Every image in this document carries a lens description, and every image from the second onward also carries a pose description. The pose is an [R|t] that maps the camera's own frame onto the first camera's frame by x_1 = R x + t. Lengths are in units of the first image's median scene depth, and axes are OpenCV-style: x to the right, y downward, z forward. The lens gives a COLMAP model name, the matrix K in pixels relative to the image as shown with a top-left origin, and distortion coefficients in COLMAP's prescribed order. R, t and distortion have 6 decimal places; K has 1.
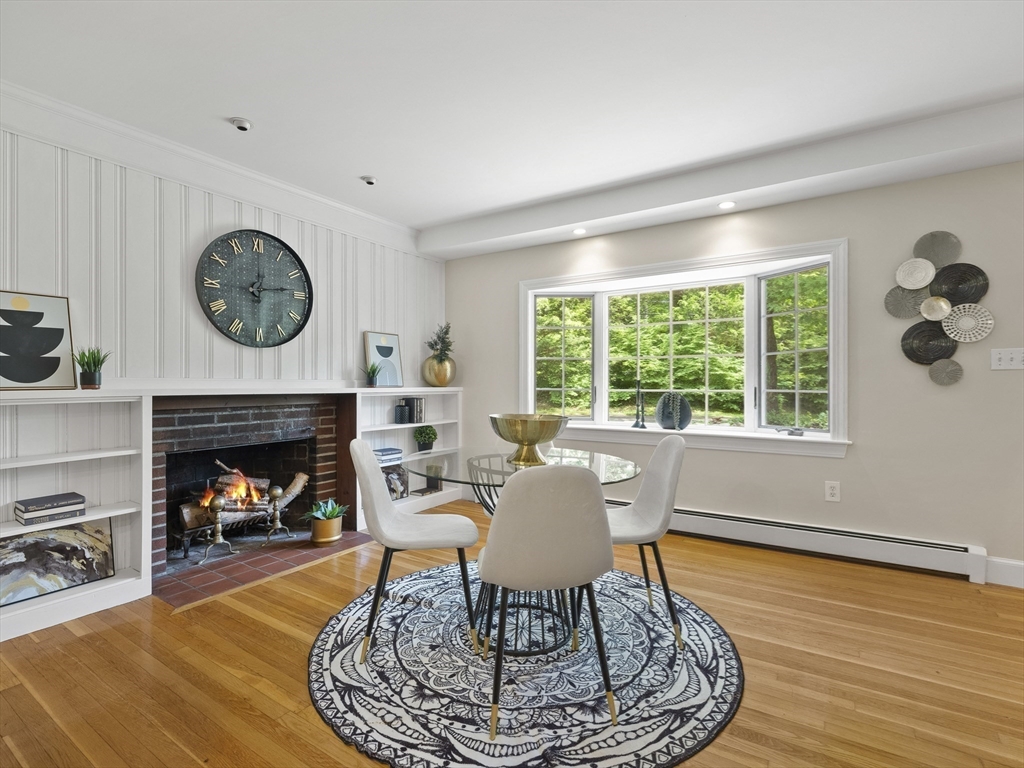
lens RADIAL K [[502.7, 0, 512.0], [0, 502.7, 384.0], [0, 0, 1]] dist [0.000035, -0.000024]
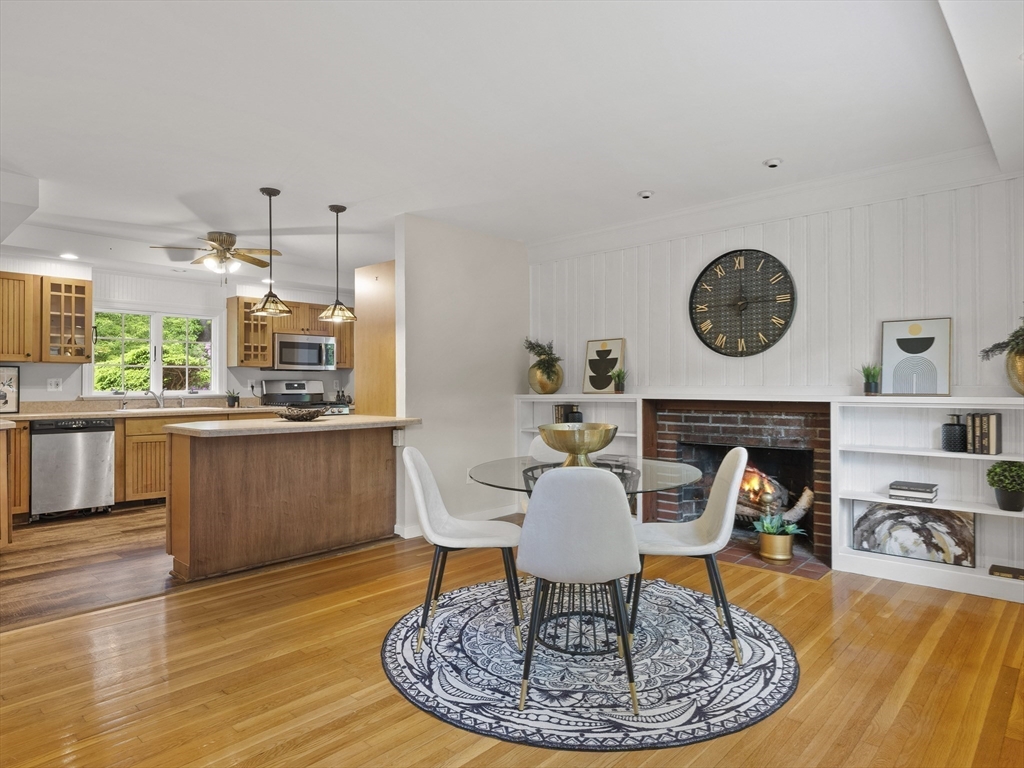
lens RADIAL K [[612.4, 0, 512.0], [0, 612.4, 384.0], [0, 0, 1]] dist [0.000046, -0.004624]
pose [[-0.176605, -0.002389, -0.984279, 0.944788], [0.003047, 0.999991, -0.002974, -0.012609], [0.984277, -0.003524, -0.176596, 0.803379]]
